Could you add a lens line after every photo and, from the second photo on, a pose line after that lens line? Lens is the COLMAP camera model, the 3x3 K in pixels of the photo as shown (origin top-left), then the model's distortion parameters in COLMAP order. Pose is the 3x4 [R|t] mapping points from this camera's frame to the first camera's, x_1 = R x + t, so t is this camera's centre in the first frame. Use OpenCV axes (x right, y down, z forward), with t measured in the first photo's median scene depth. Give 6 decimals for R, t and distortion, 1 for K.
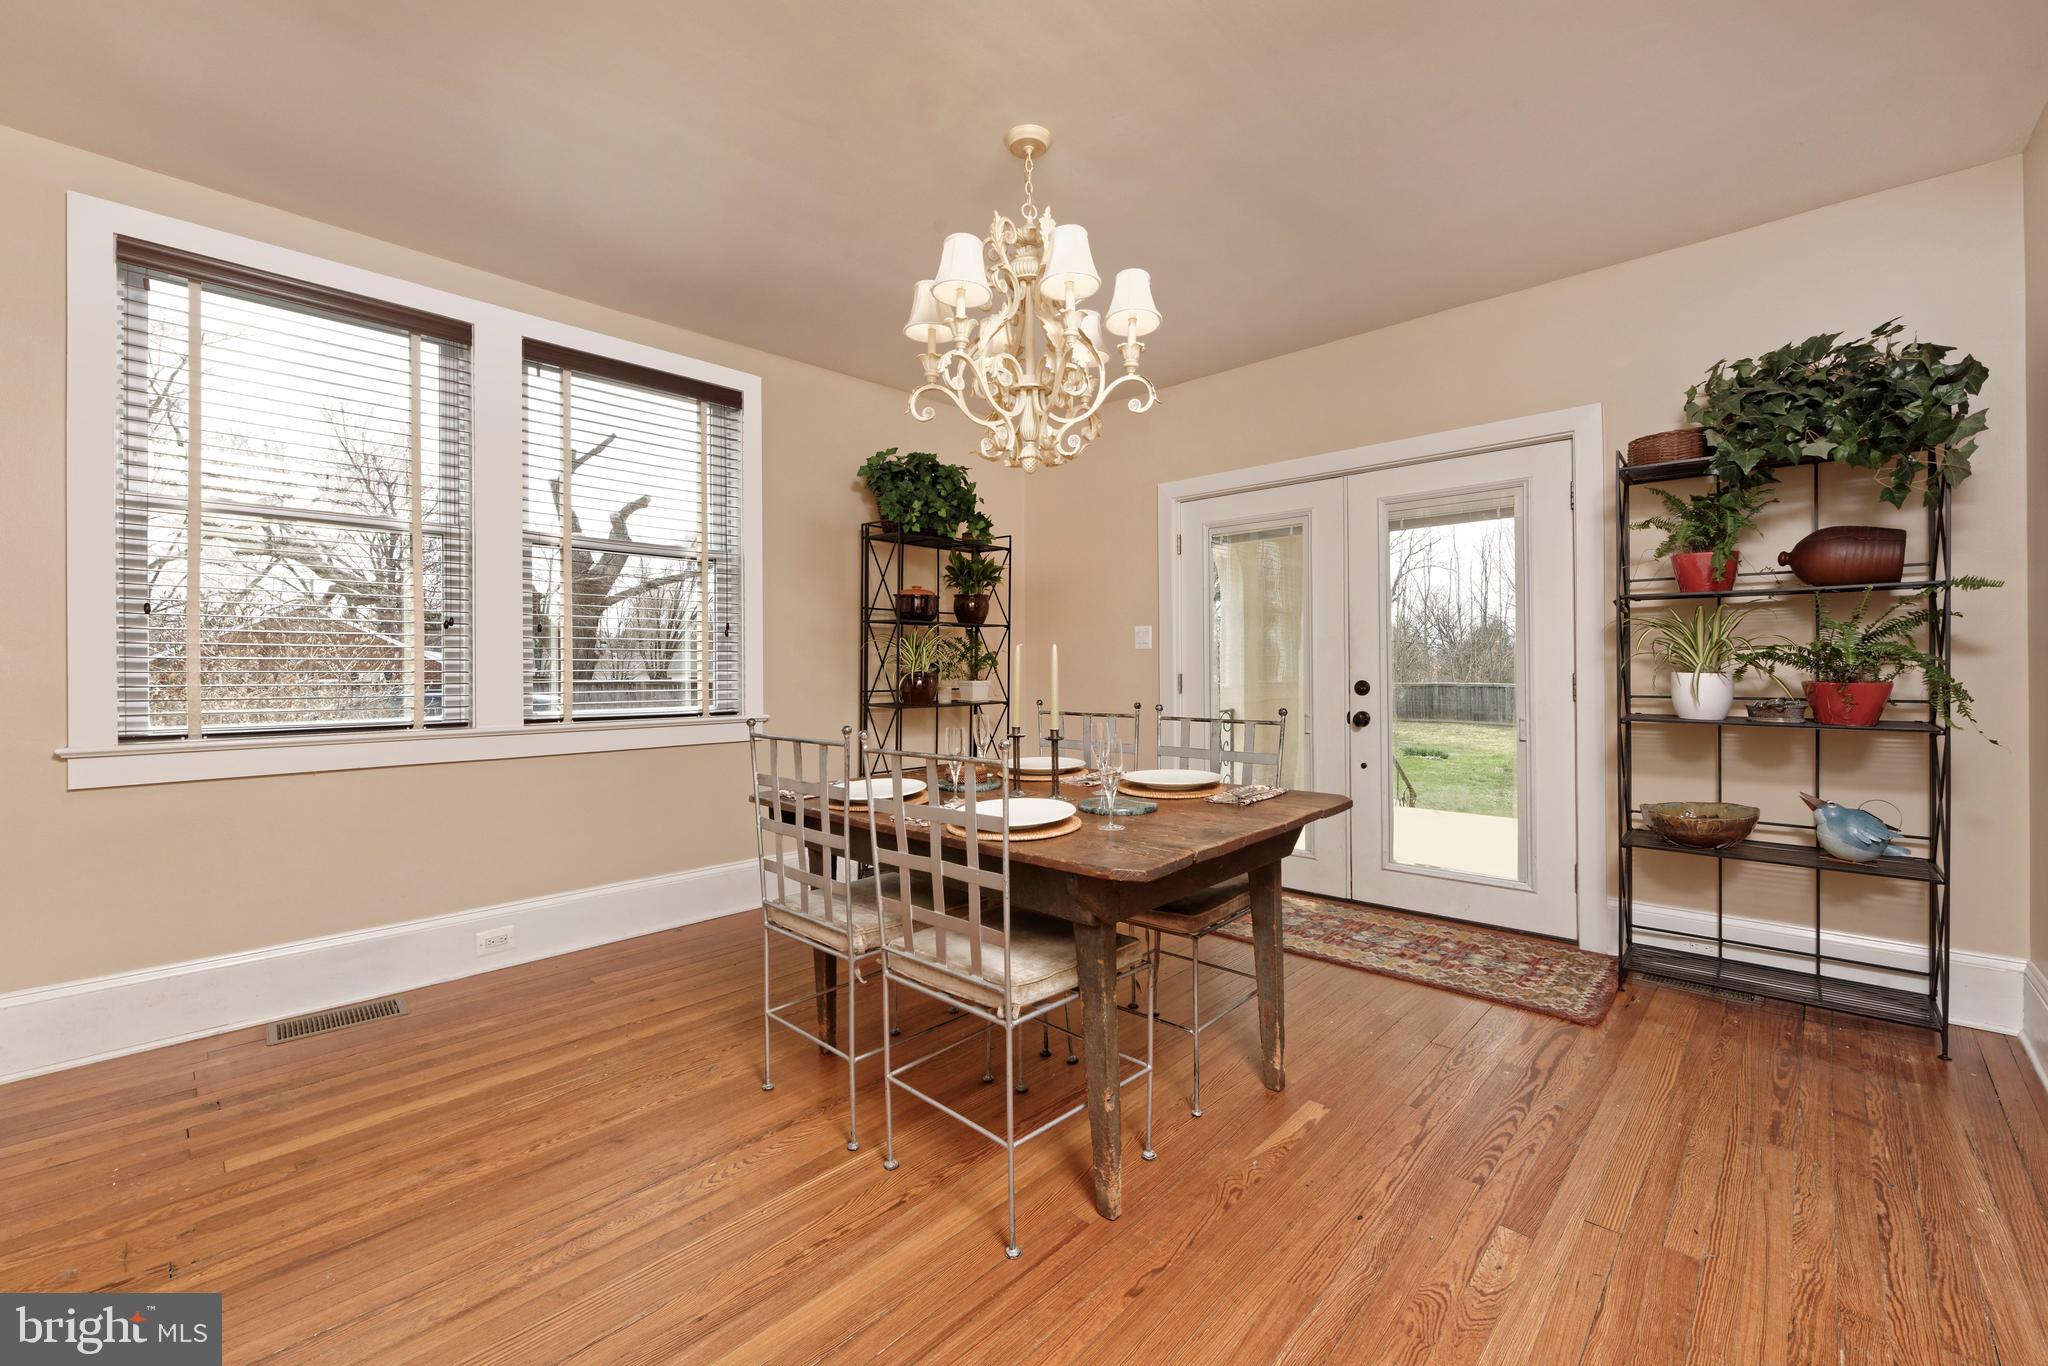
lens RADIAL K [[860.8, 0, 1024.0], [0, 860.8, 683.0], [0, 0, 1]] dist [-0.000598, 0.000008]
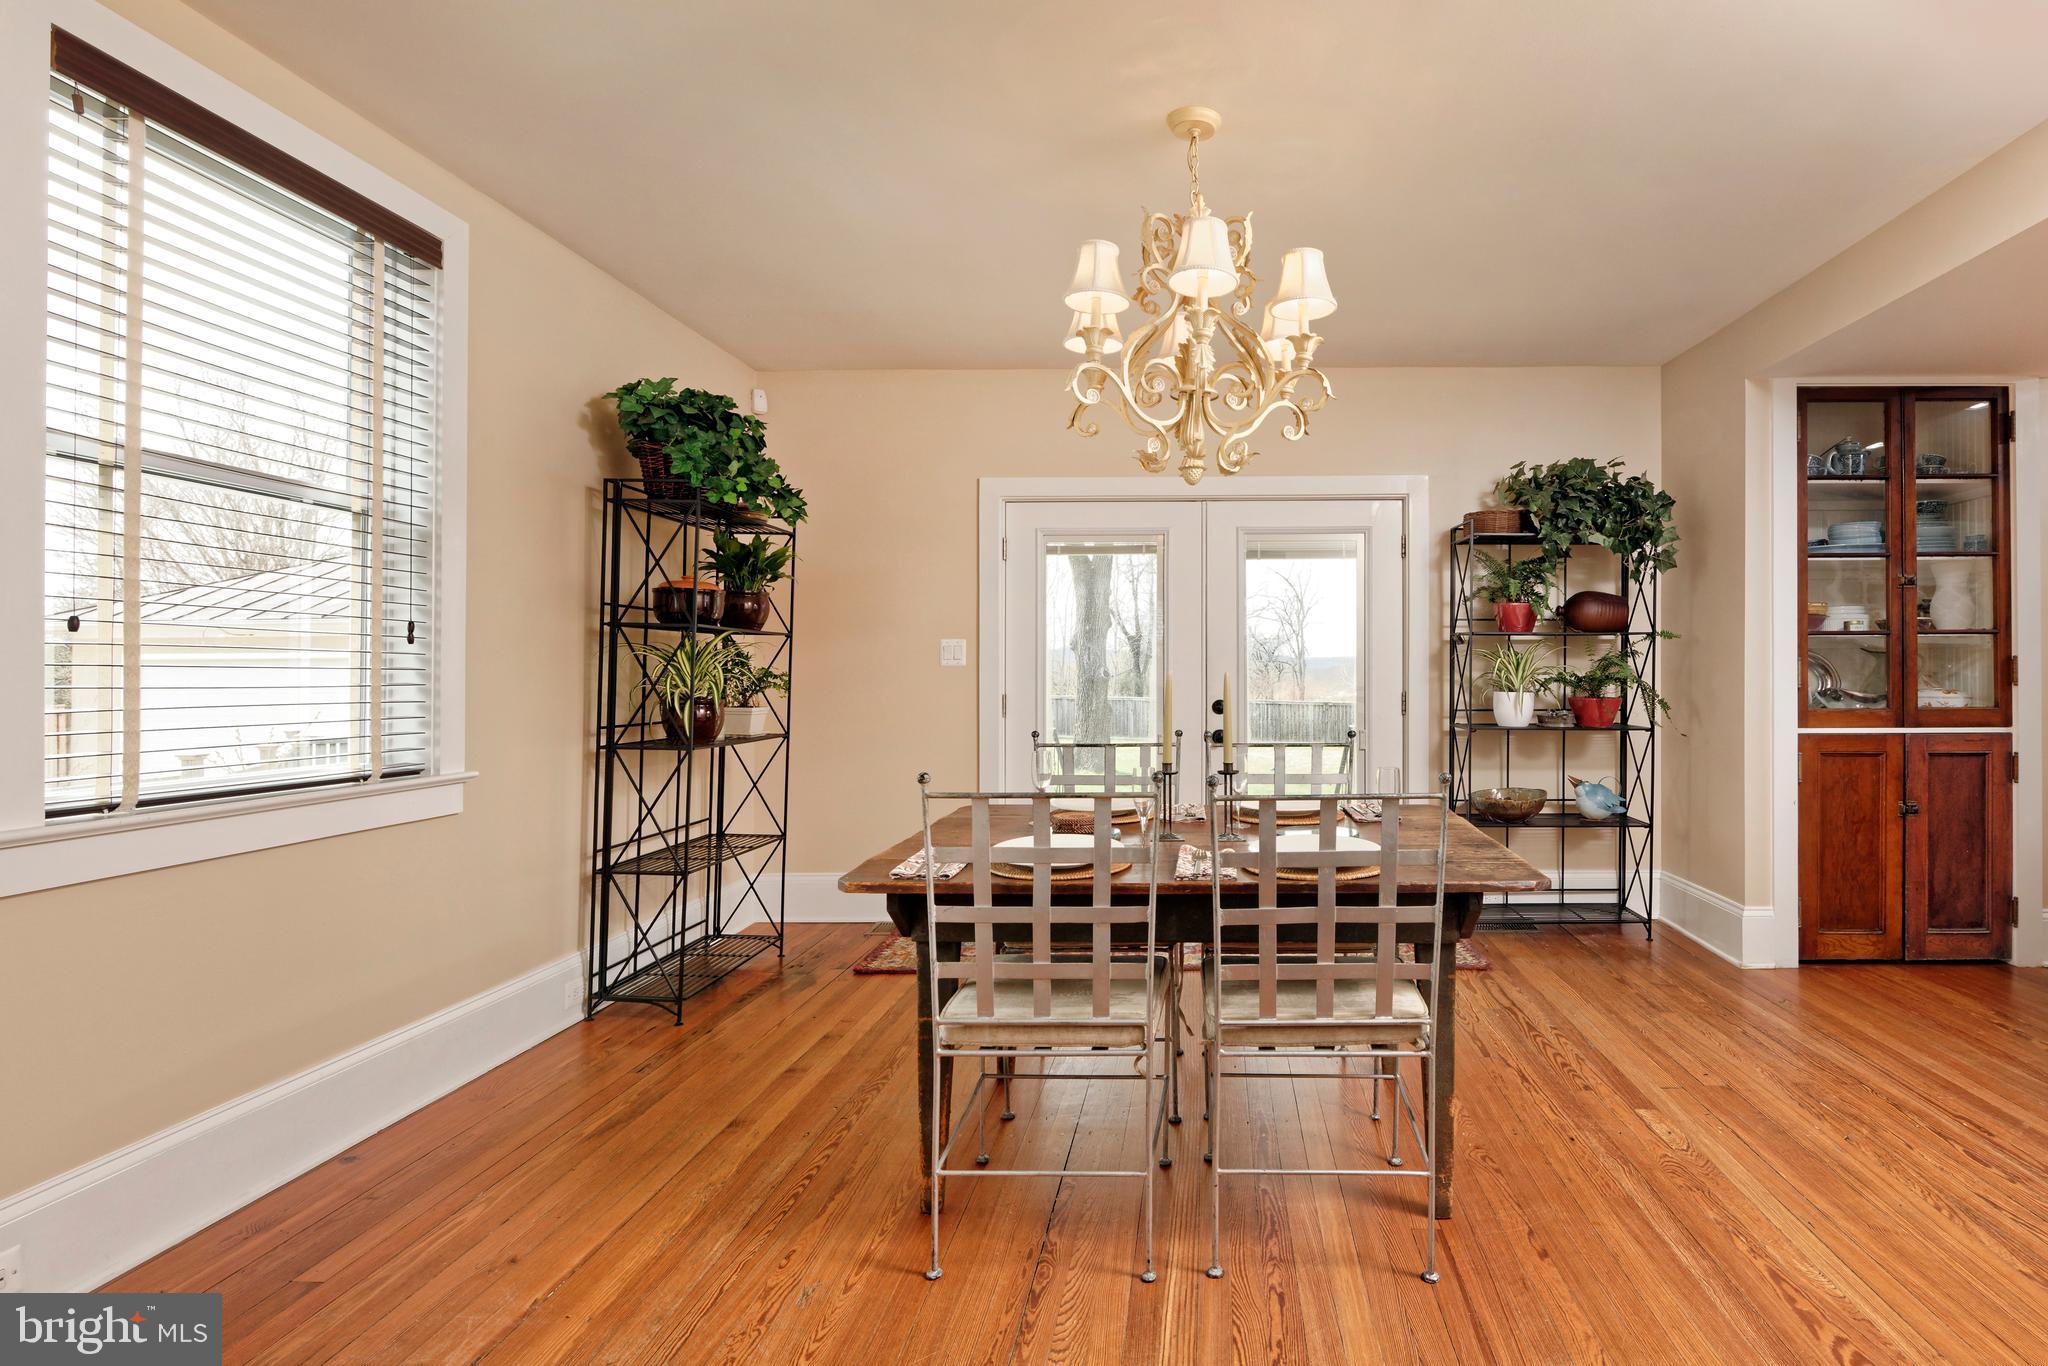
lens RADIAL K [[1060.9, 0, 1024.0], [0, 1060.9, 683.0], [0, 0, 1]] dist [0.001175, 0.000455]
pose [[0.736867, -0.008546, 0.675984, -0.730210], [0.013632, 0.999905, -0.002219, -0.026377], [-0.675901, 0.010850, 0.736913, 0.239319]]
